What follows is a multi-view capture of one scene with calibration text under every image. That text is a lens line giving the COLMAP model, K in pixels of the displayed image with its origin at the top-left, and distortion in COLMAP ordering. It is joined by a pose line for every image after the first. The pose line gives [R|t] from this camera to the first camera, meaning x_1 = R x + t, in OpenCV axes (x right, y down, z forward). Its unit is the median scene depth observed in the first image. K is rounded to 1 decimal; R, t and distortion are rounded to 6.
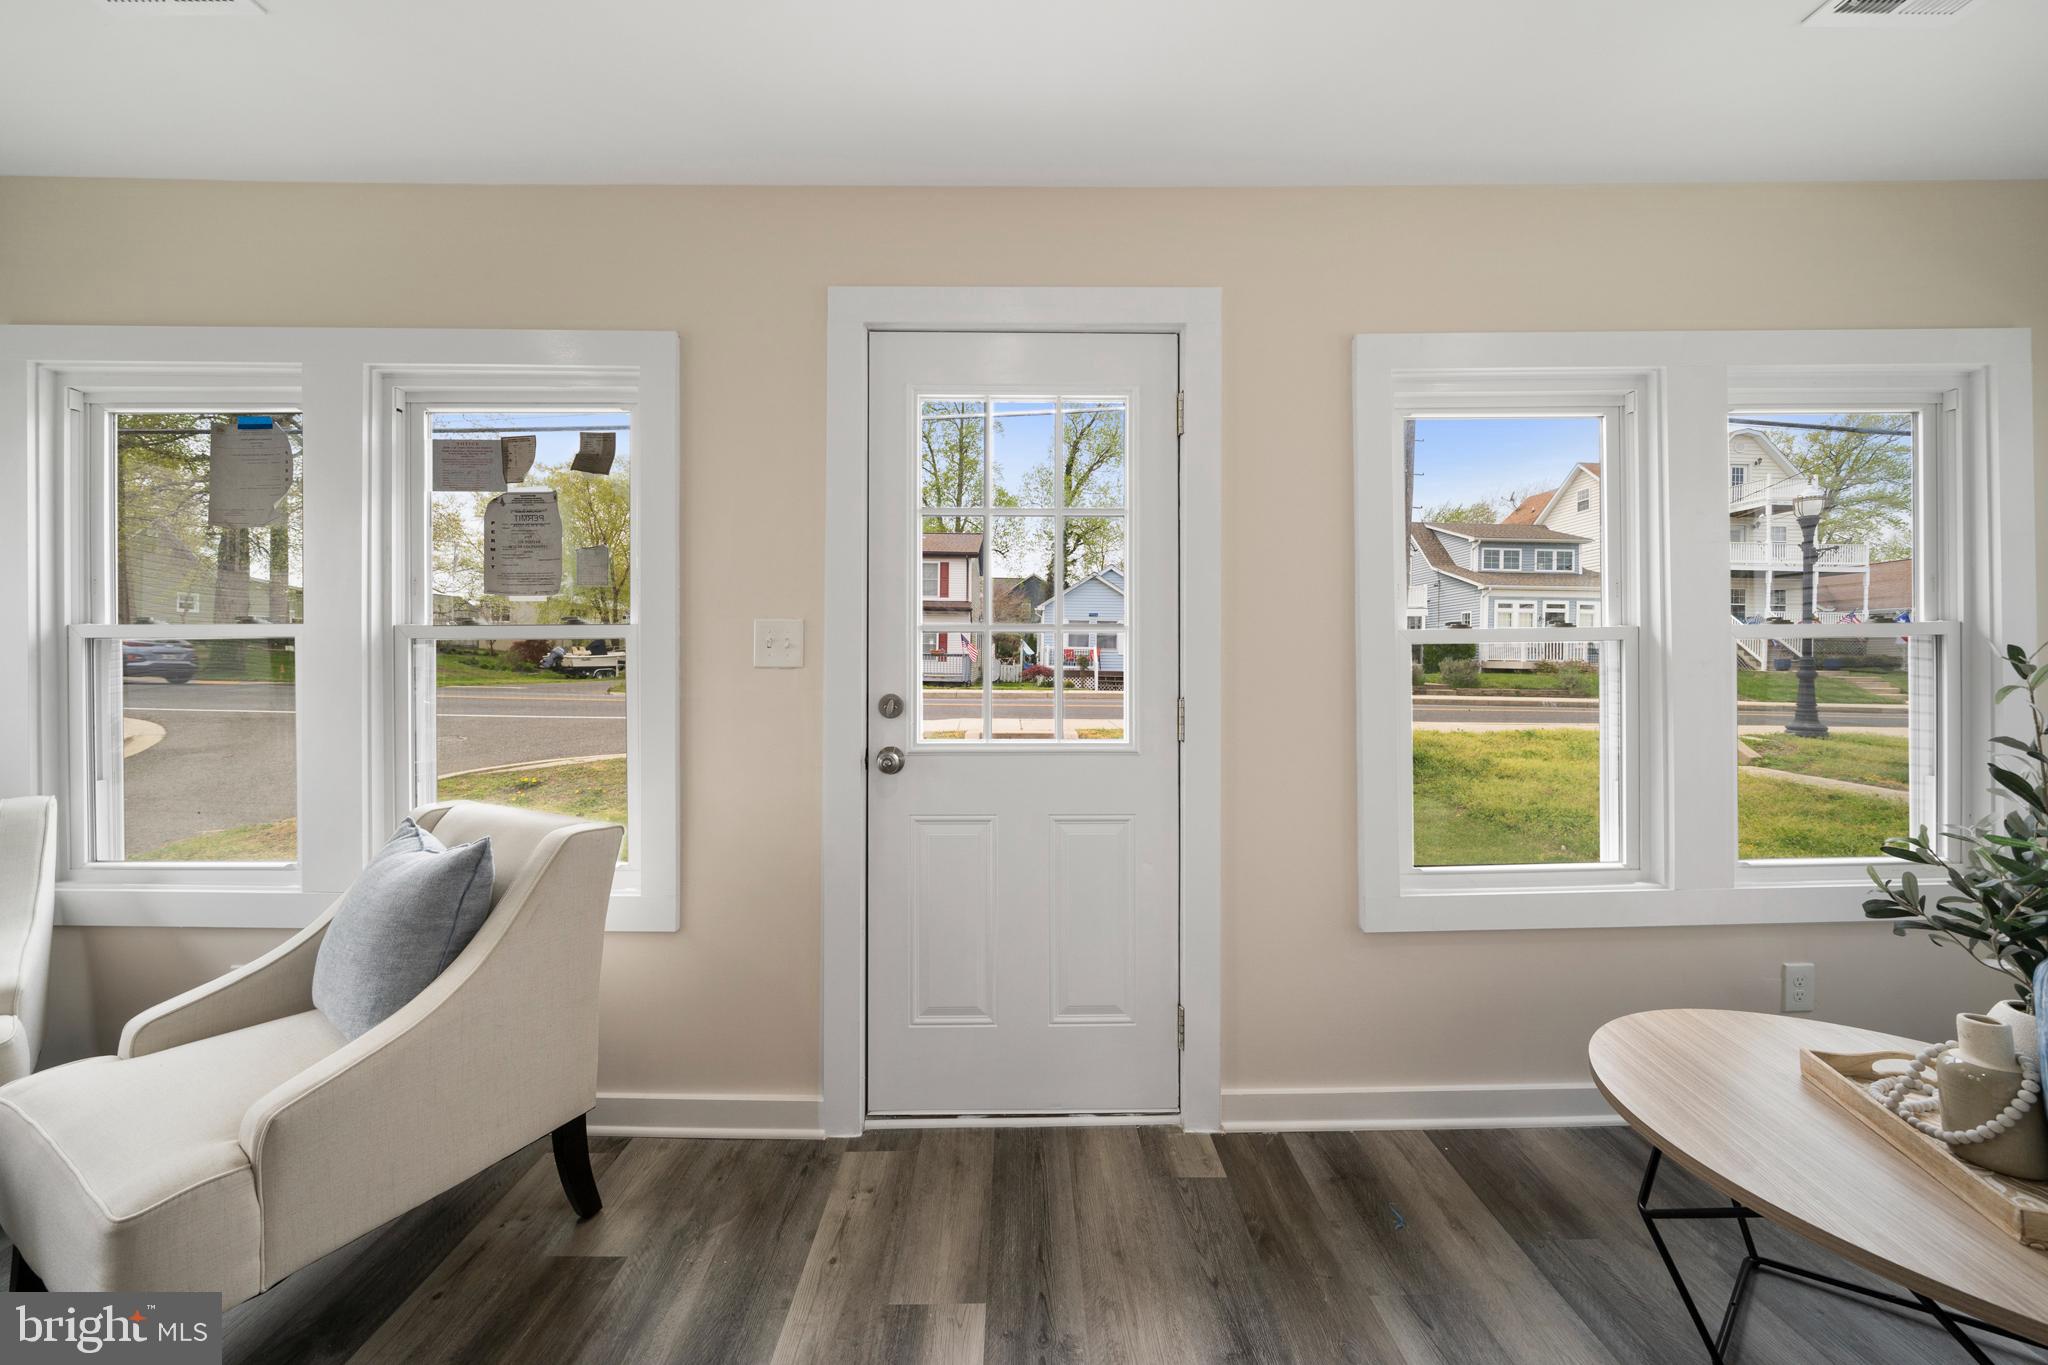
lens RADIAL K [[721.0, 0, 1025.1], [0, 721.0, 659.1], [0, 0, 1]] dist [-0.002846, -0.000081]
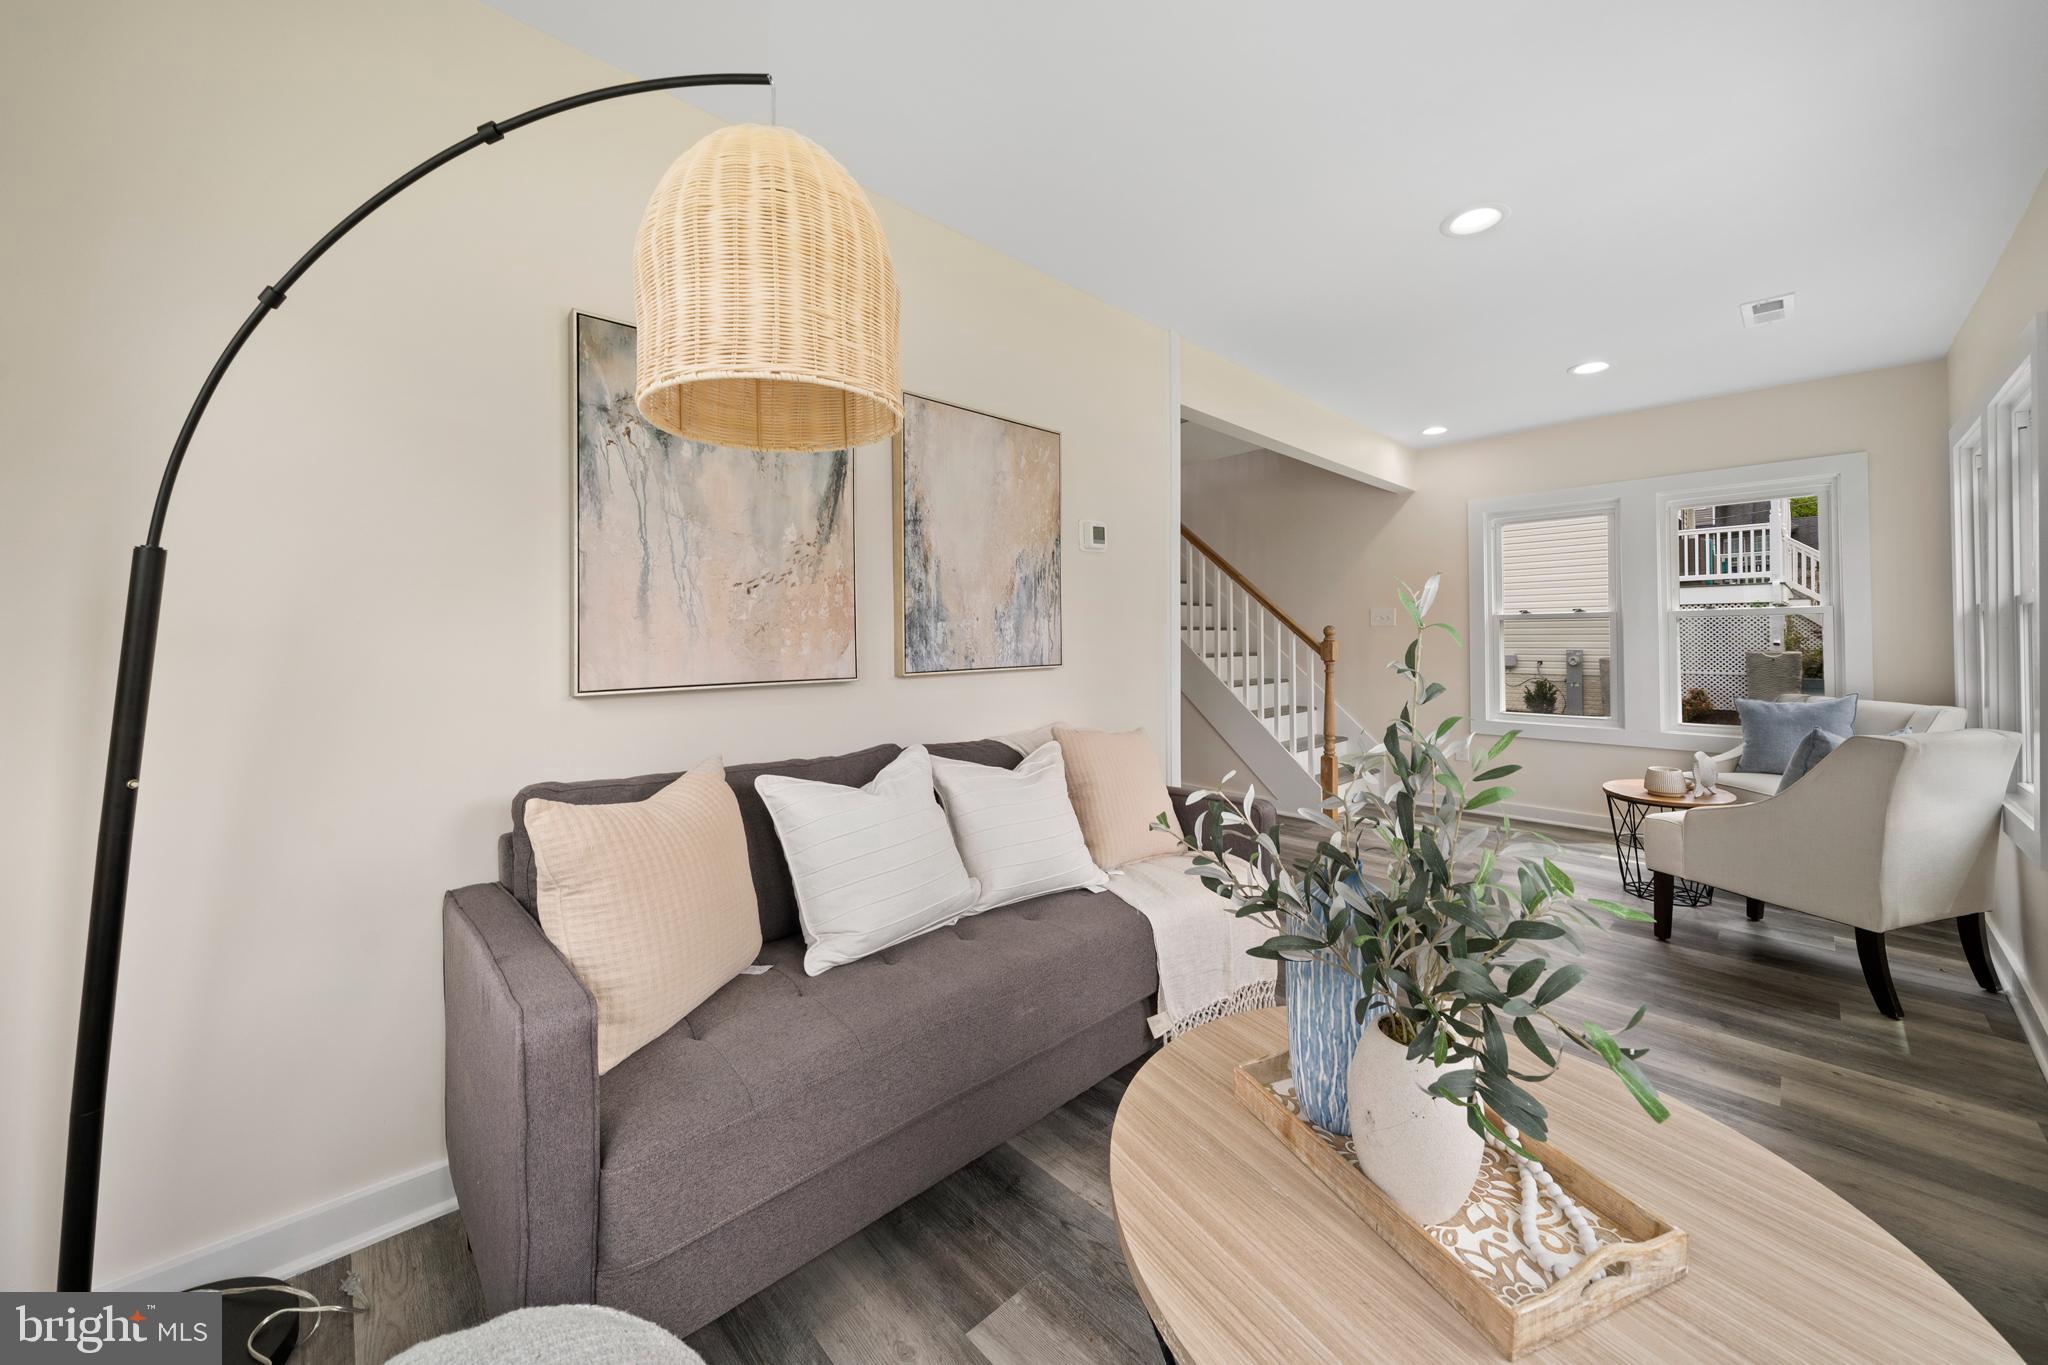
lens RADIAL K [[732.5, 0, 1030.9], [0, 732.5, 636.5], [0, 0, 1]] dist [-0.005318, -0.000121]
pose [[-0.733683, -0.005154, -0.679472, 1.295900], [0.001587, 0.999956, -0.009298, 0.033124], [0.679490, -0.007900, -0.733642, 0.732080]]
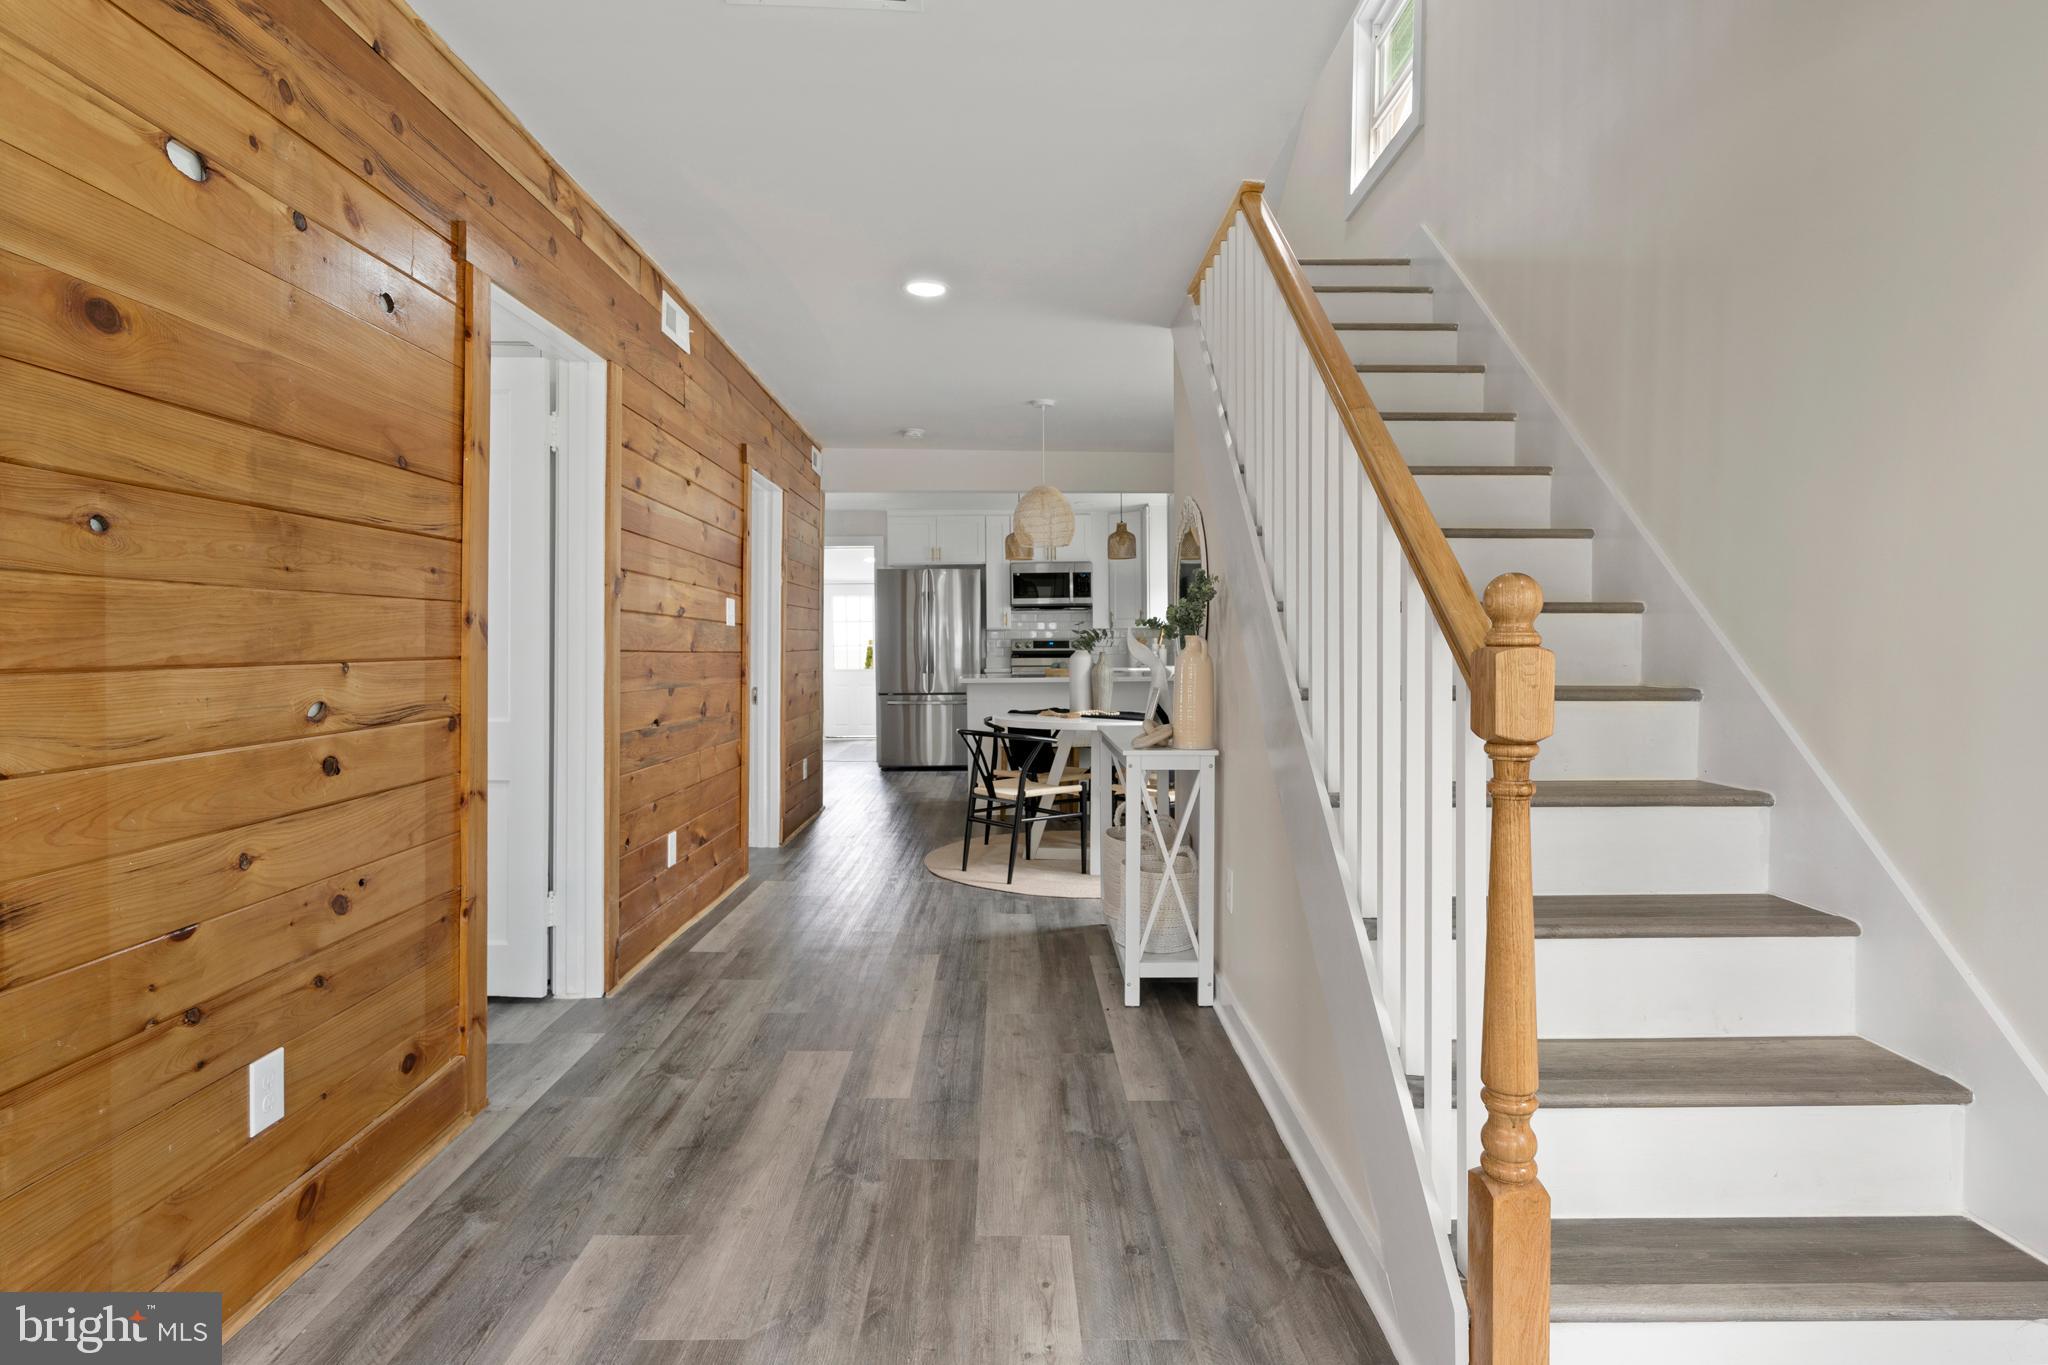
lens RADIAL K [[1065.2, 0, 1025.3], [0, 1065.2, 668.4], [0, 0, 1]] dist [-0.000631, -0.000110]
pose [[-0.999934, -0.007785, -0.008440, -0.722876], [-0.007933, 0.999811, 0.017759, 0.031457], [0.008300, 0.017825, -0.999807, 0.373252]]
